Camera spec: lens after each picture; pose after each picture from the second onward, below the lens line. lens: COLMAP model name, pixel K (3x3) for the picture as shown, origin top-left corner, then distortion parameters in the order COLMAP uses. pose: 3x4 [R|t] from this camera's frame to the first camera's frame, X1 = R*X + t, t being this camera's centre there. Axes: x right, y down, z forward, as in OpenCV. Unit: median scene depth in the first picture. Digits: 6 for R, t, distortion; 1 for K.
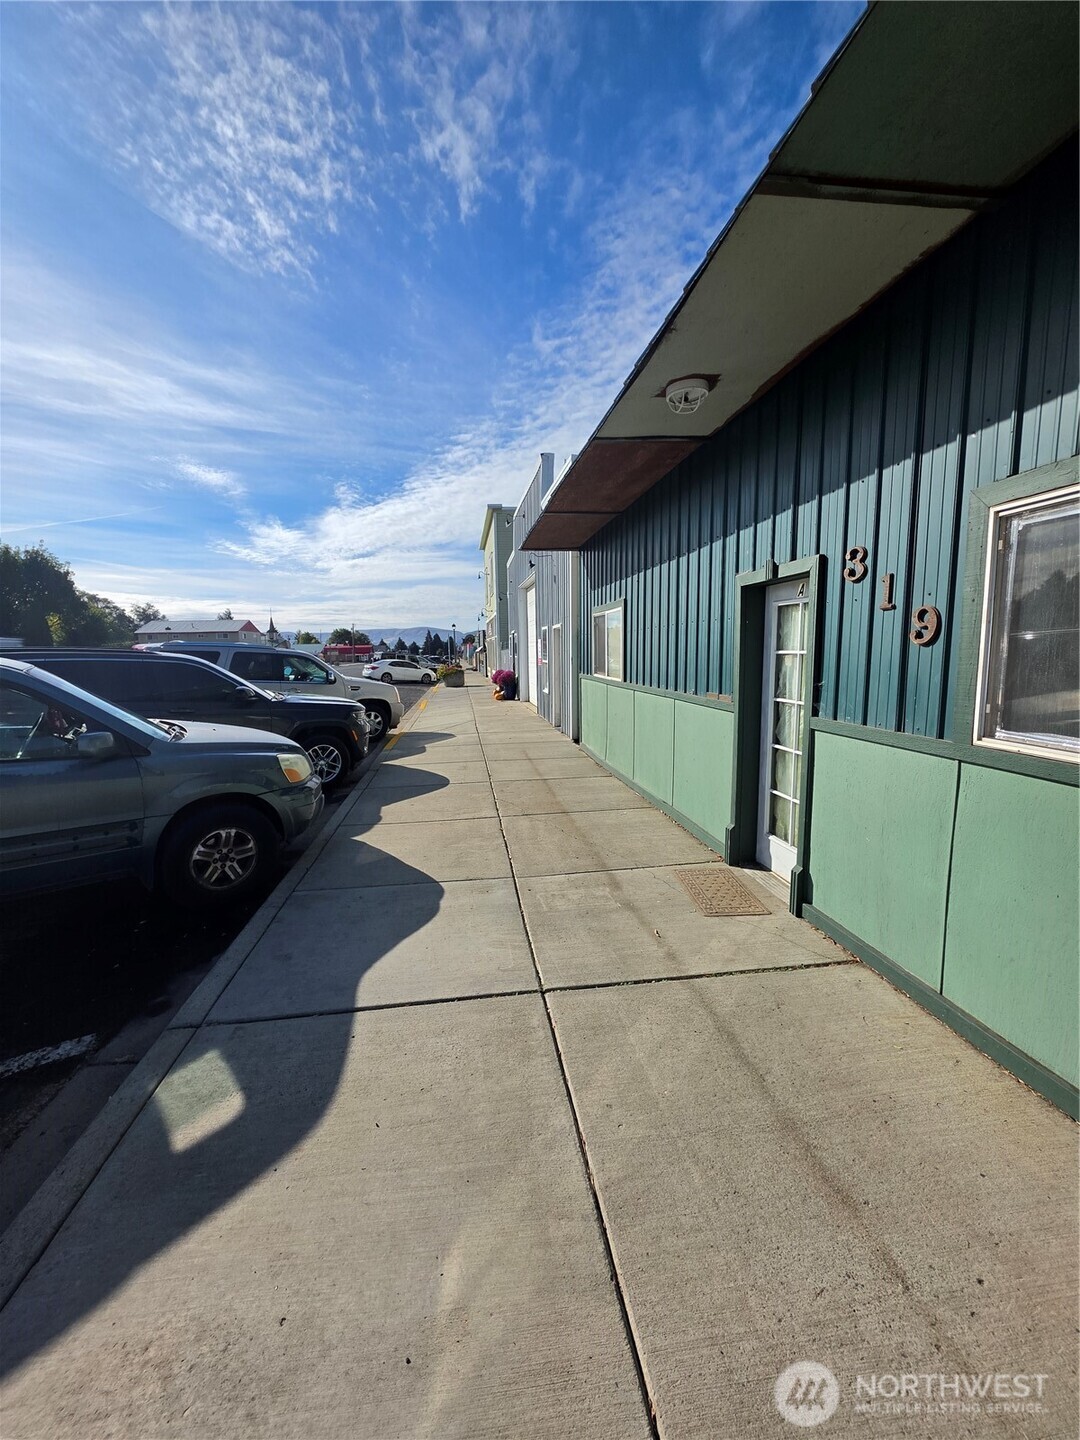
lens RADIAL K [[577.6, 0, 530.5], [0, 577.6, 729.8], [0, 0, 1]] dist [0.001480, 0.000638]
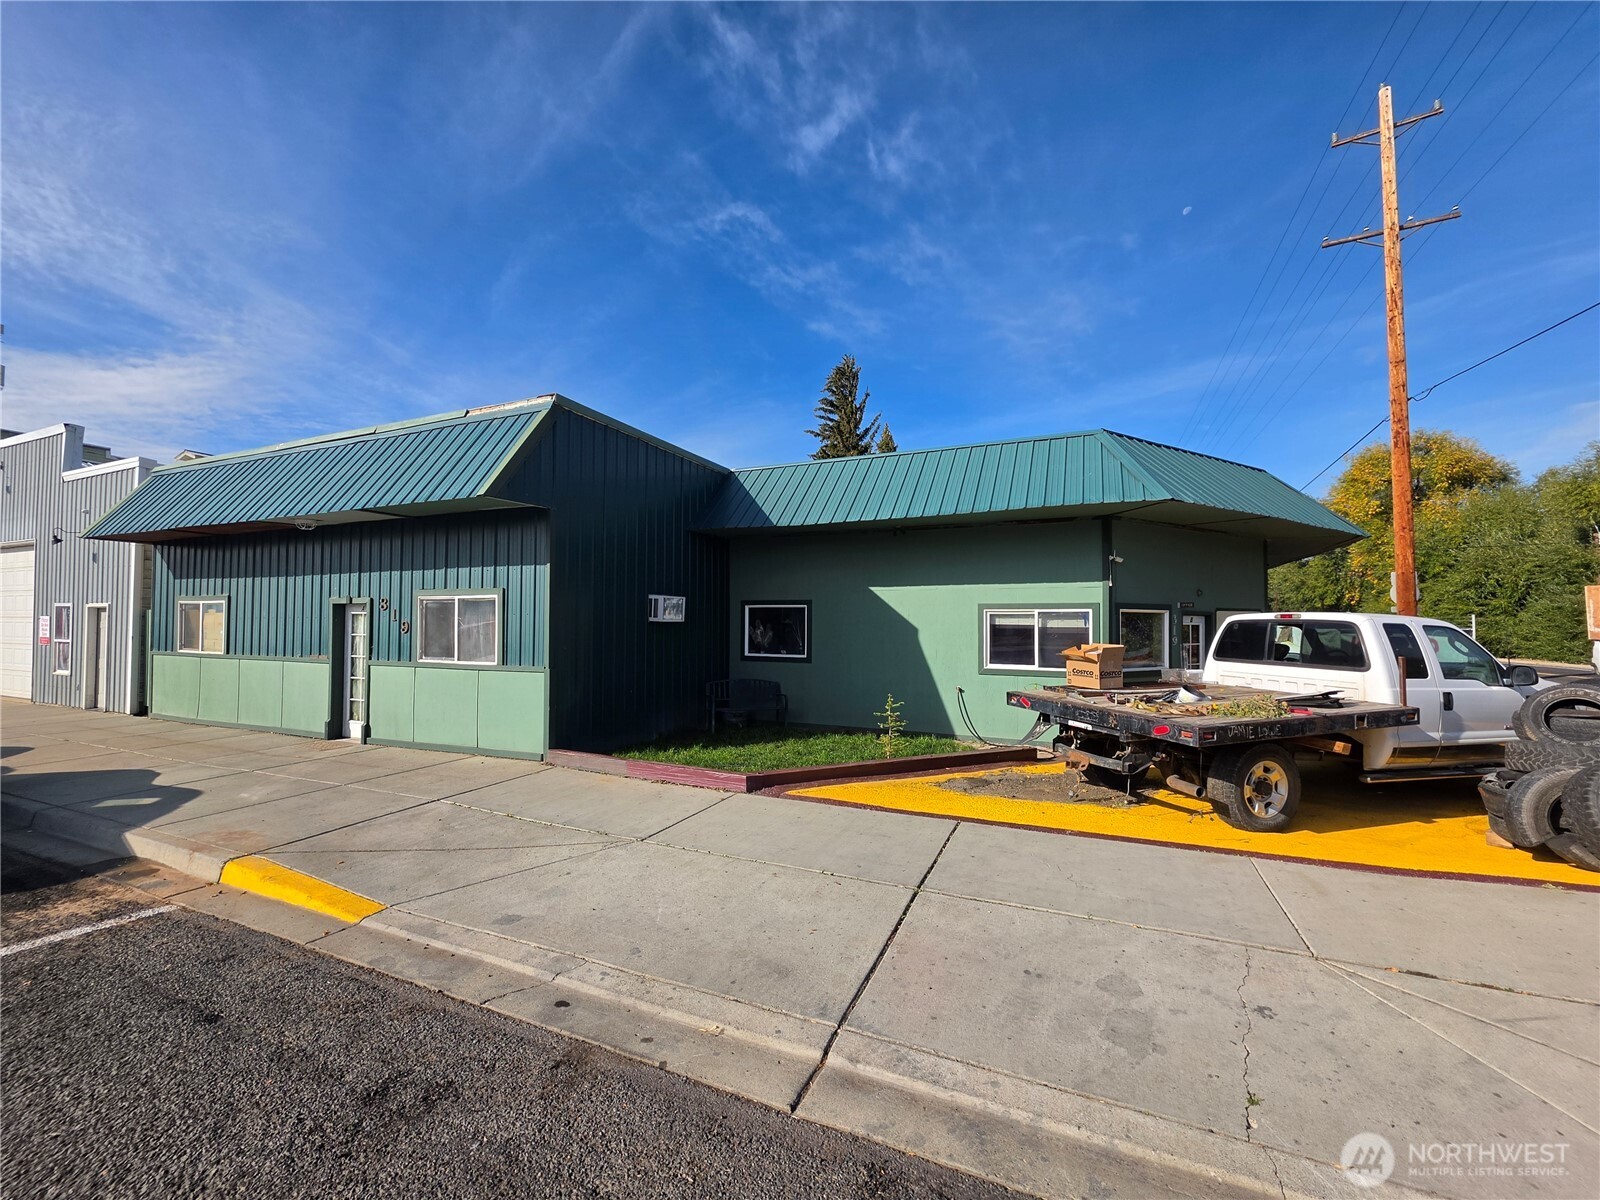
lens RADIAL K [[641.8, 0, 788.9], [0, 641.8, 588.3], [0, 0, 1]] dist [0.001480, 0.000638]
pose [[0.535341, 0.050085, 0.843150, -0.758256], [0.109254, 0.985748, -0.127925, 0.188878], [-0.837540, 0.160601, 0.522239, -1.708124]]
